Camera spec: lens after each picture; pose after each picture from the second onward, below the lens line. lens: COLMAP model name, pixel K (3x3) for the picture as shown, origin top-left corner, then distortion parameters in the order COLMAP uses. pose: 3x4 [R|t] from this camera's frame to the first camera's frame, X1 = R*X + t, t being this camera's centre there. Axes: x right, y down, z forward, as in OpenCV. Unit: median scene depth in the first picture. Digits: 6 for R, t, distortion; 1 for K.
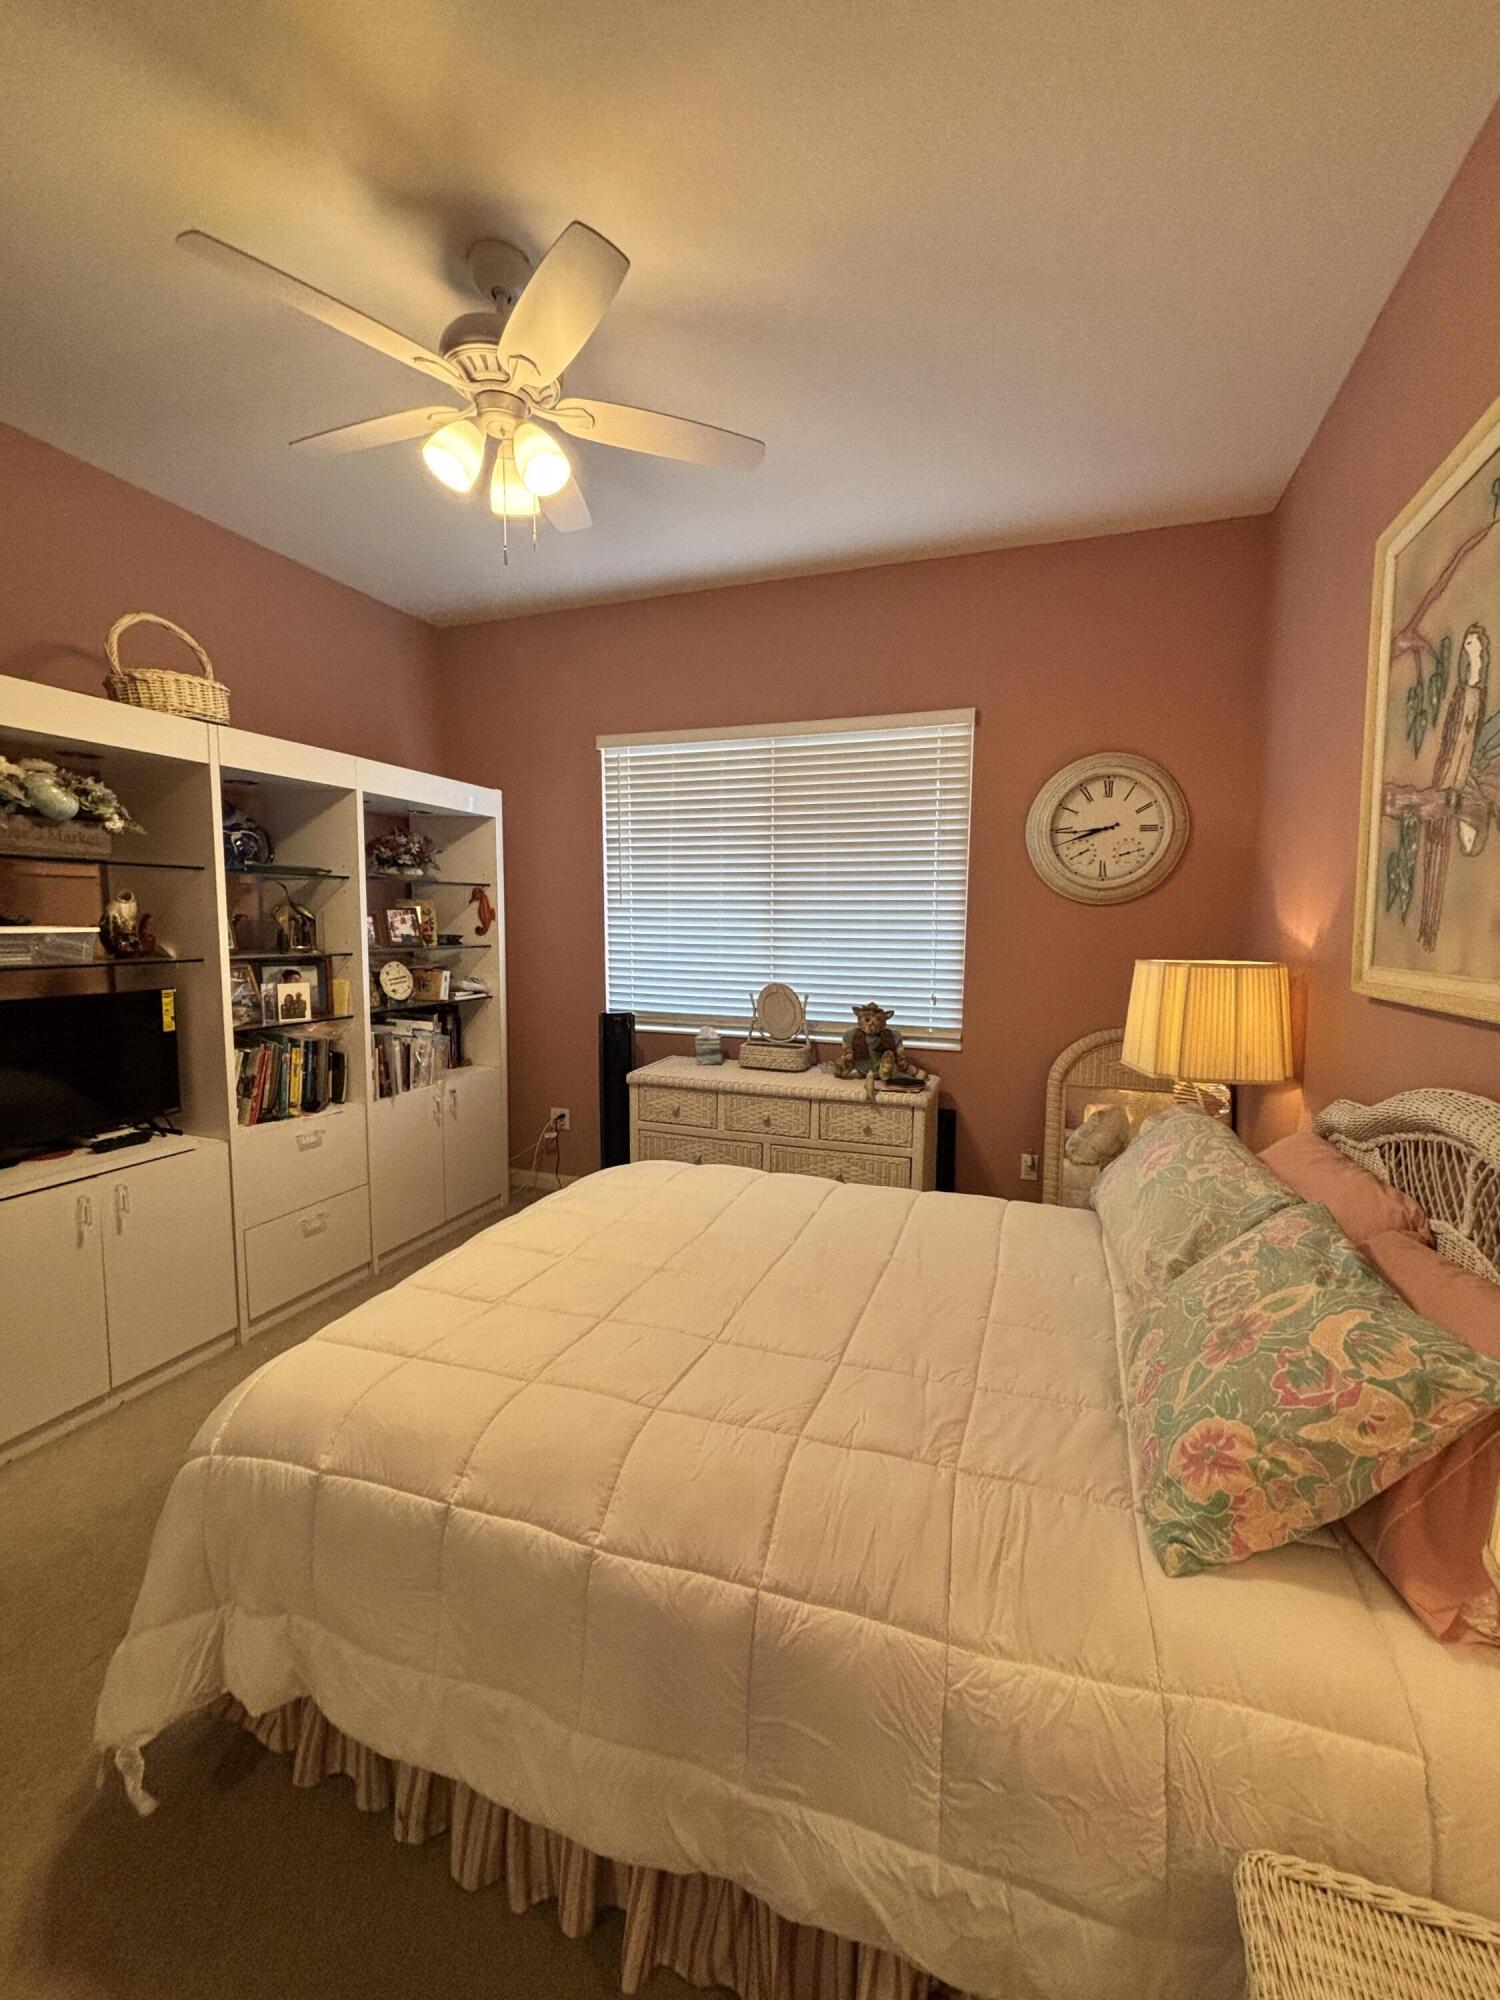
lens RADIAL K [[804.9, 0, 758.8], [0, 804.9, 998.3], [0, 0, 1]] dist [-0.002138, -0.000194]
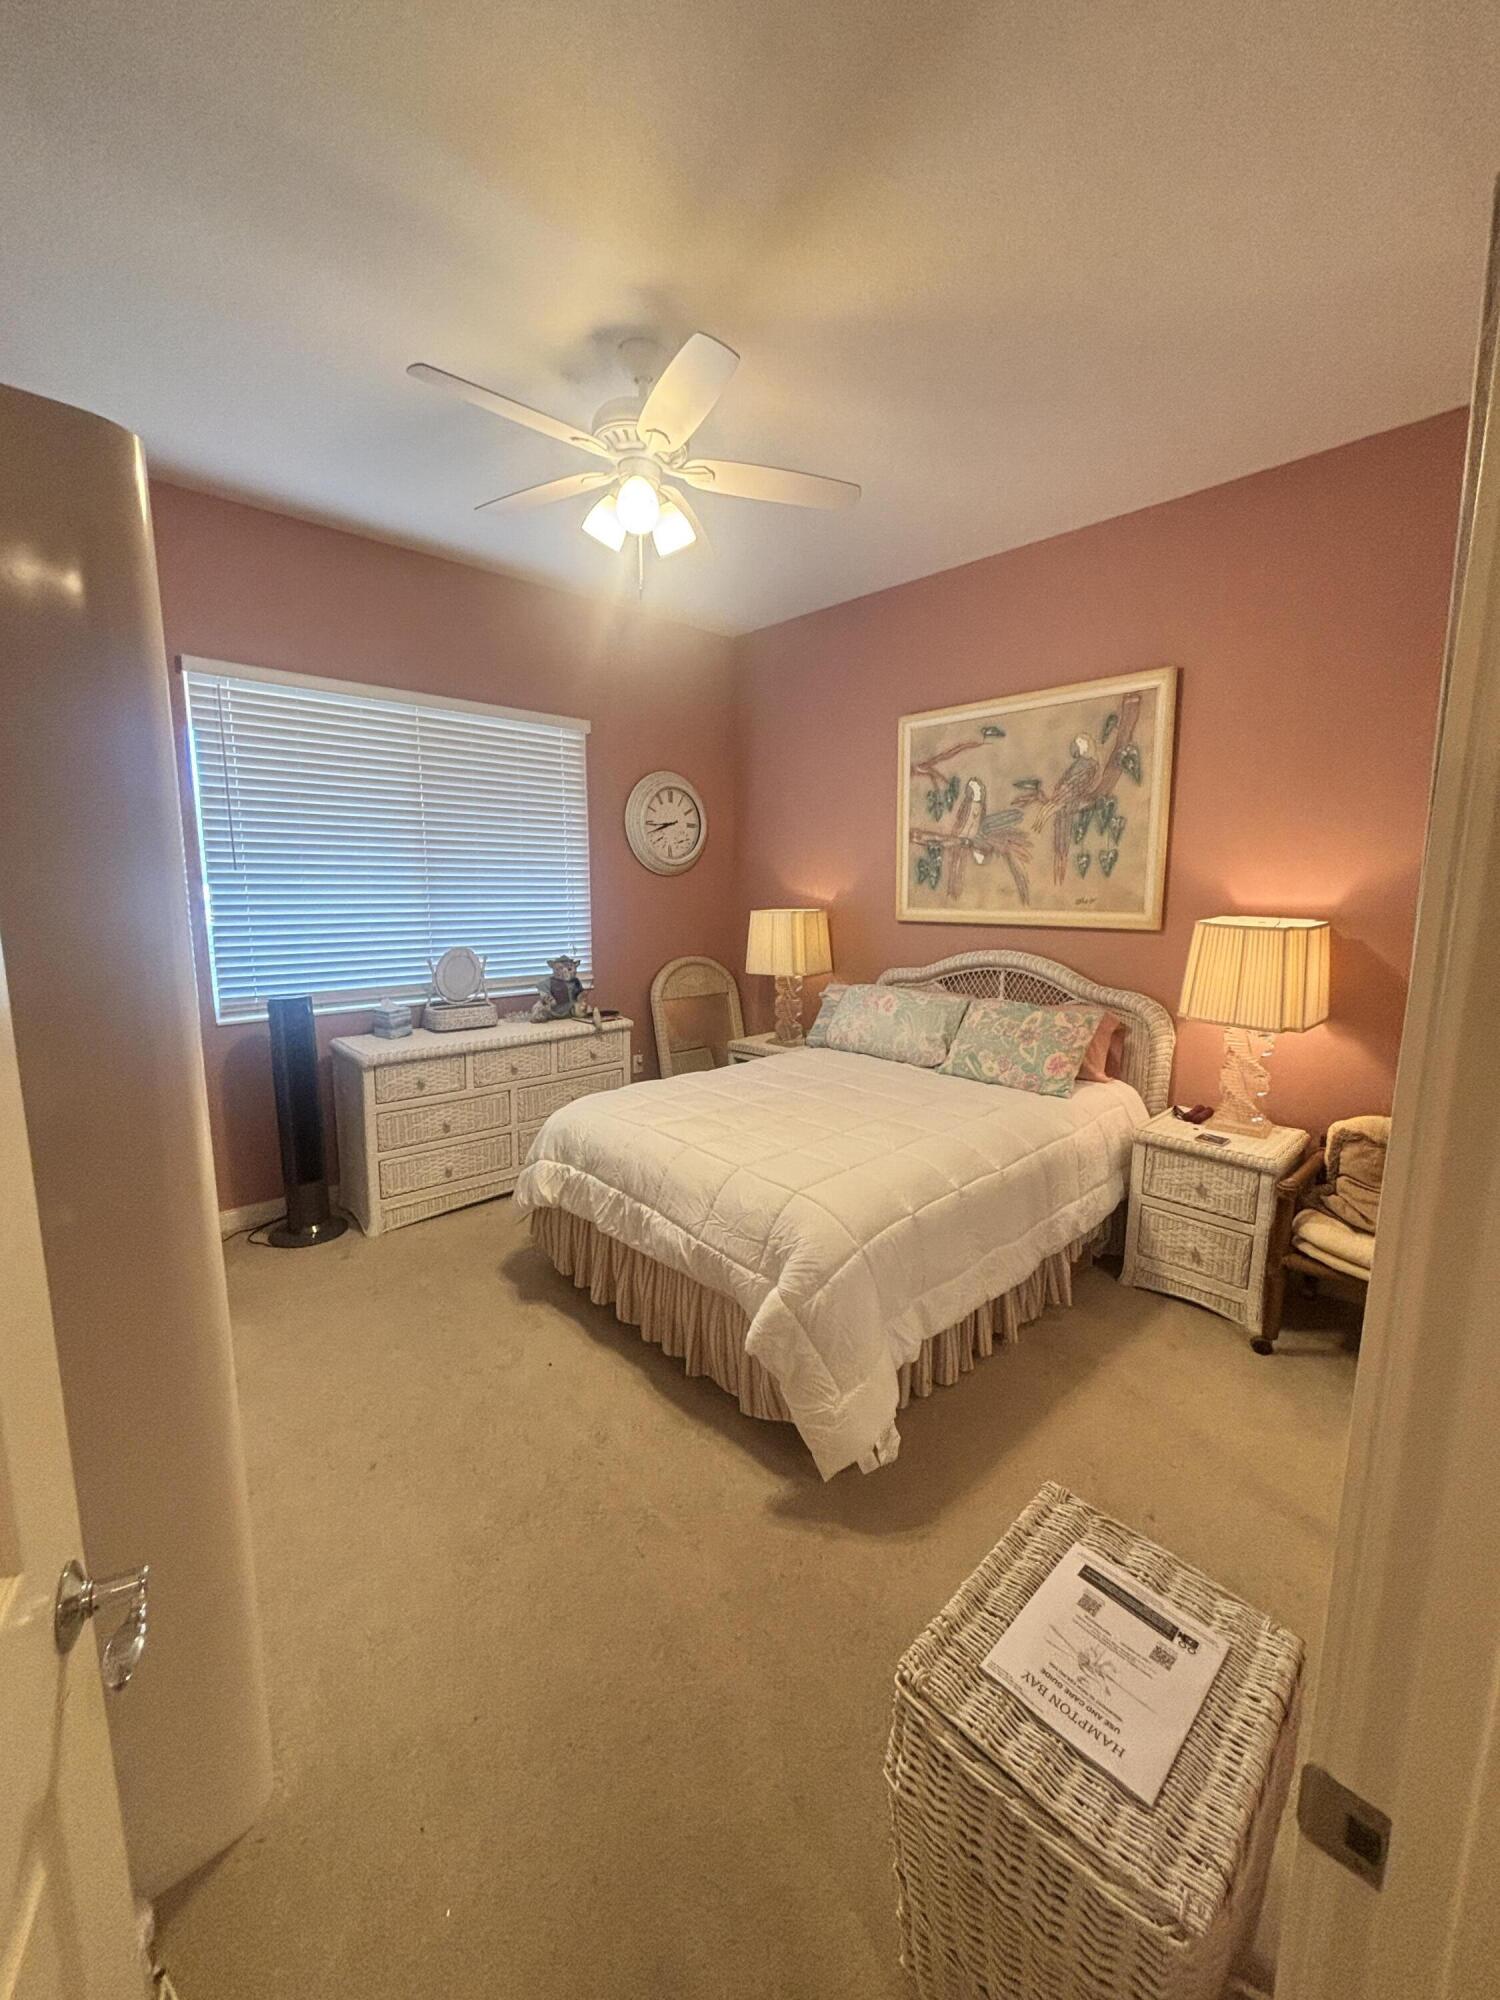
lens RADIAL K [[804.9, 0, 758.8], [0, 804.9, 998.3], [0, 0, 1]] dist [-0.002138, -0.000194]
pose [[0.448552, -0.131891, 0.883972, -0.851398], [0.085318, 0.990854, 0.104546, -0.034196], [-0.889675, 0.028524, 0.455702, 0.193207]]
